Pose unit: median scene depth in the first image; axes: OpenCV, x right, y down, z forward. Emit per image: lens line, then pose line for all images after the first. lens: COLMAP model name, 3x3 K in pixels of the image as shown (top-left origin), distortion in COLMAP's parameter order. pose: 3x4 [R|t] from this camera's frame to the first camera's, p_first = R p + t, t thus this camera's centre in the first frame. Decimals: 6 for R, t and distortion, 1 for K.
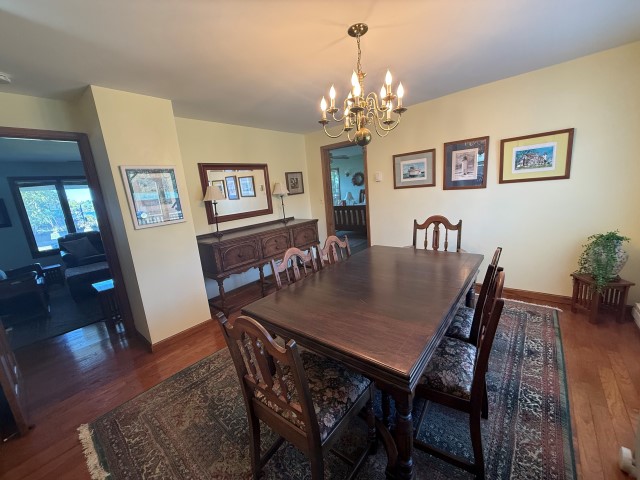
lens RADIAL K [[256.0, 0, 317.6], [0, 256.0, 240.0], [0, 0, 1]] dist [0.000284, -0.000108]
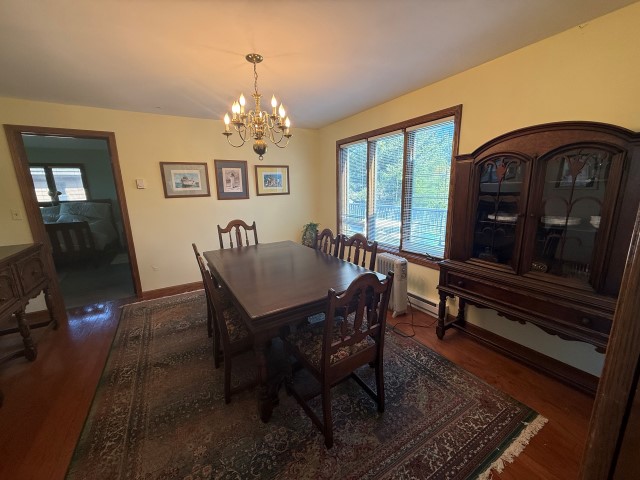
lens RADIAL K [[256.0, 0, 317.6], [0, 256.0, 240.0], [0, 0, 1]] dist [0.000284, -0.000108]
pose [[0.326803, -0.113775, 0.938219, -0.495031], [0.182732, 0.981601, 0.055385, 0.000506], [-0.927258, 0.153343, 0.341581, 0.231499]]
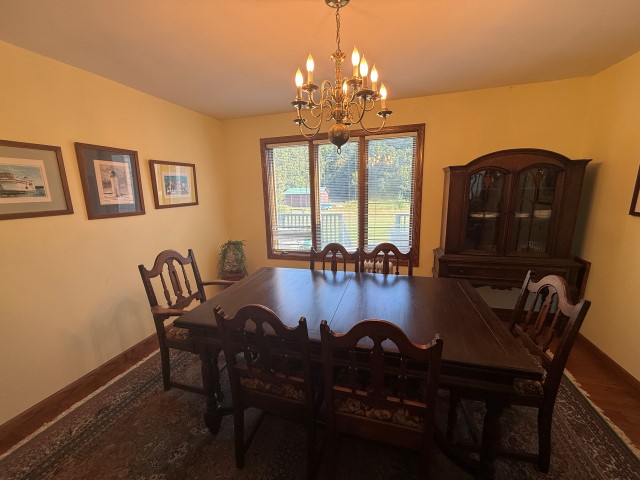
lens RADIAL K [[256.0, 0, 317.6], [0, 256.0, 240.0], [0, 0, 1]] dist [0.000284, -0.000108]
pose [[-0.399594, -0.082910, 0.912935, -0.303736], [0.239371, 0.951911, 0.191223, -0.143982], [-0.884888, 0.294942, -0.360532, 0.802269]]
